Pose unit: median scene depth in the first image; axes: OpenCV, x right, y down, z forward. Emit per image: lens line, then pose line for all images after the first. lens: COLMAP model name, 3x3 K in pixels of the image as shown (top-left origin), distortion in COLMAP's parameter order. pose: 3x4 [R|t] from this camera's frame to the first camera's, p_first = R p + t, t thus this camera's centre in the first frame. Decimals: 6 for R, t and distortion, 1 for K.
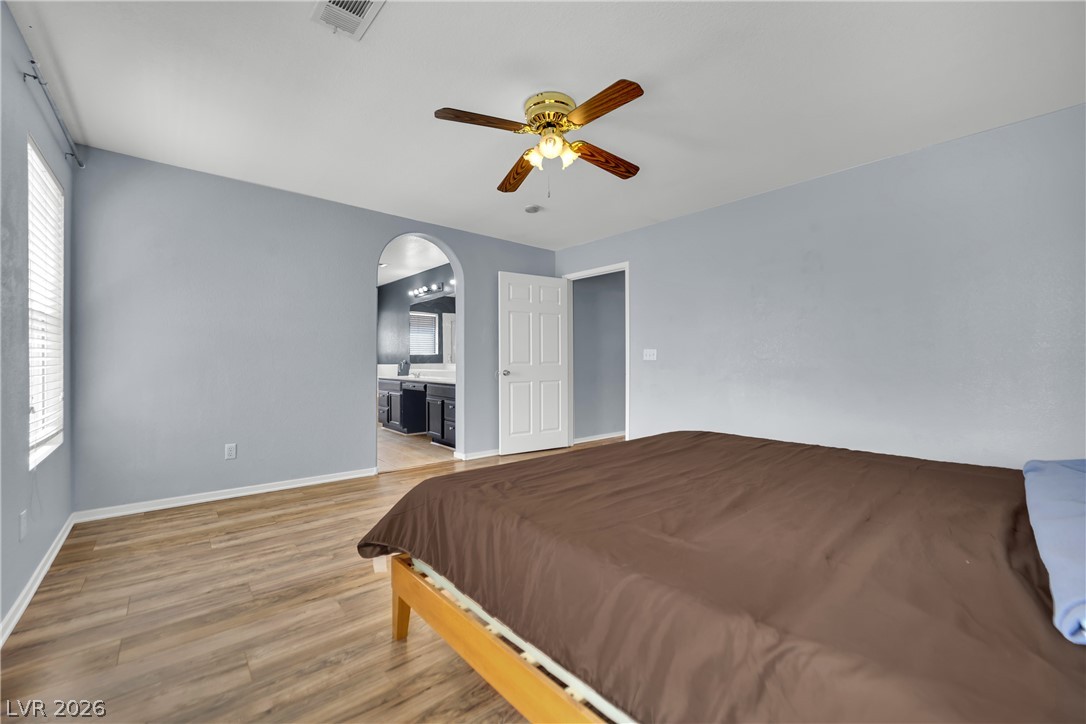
lens RADIAL K [[439.5, 0, 543.0], [0, 439.5, 362.0], [0, 0, 1]] dist [0.000133, 0.000000]
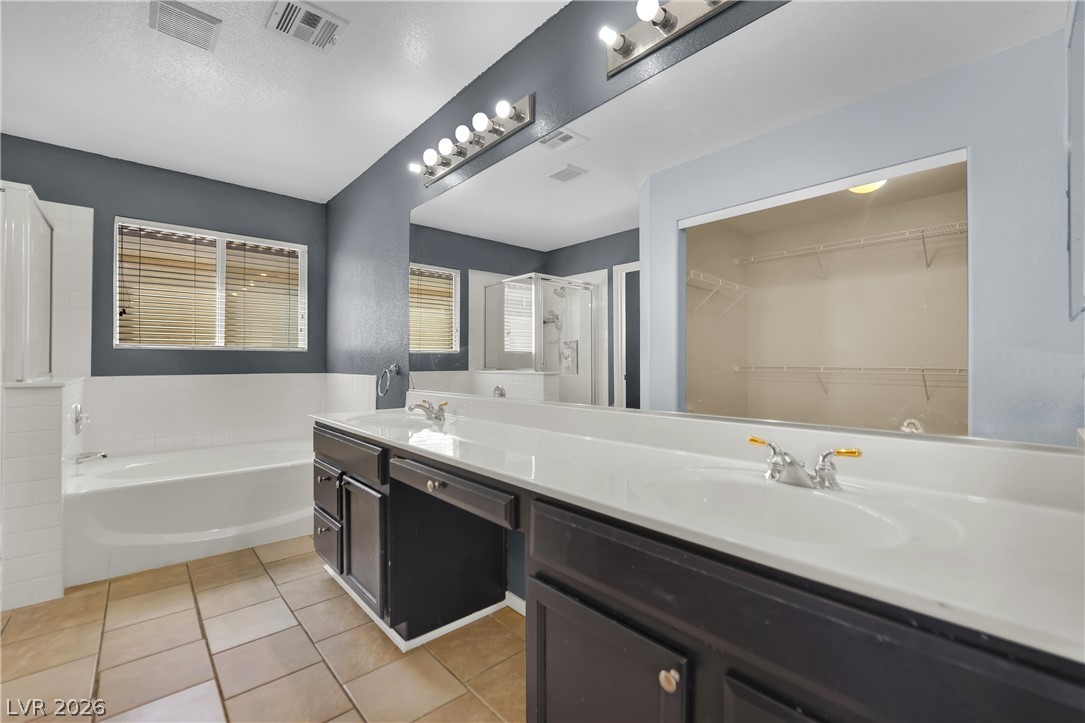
lens RADIAL K [[464.4, 0, 542.5], [0, 464.4, 361.5], [0, 0, 1]] dist [-0.000208, -0.000009]
pose [[0.999919, -0.003855, 0.012094, -0.195505], [0.004002, 0.999918, -0.012155, -0.001192], [-0.012046, 0.012203, 0.999853, 0.609102]]
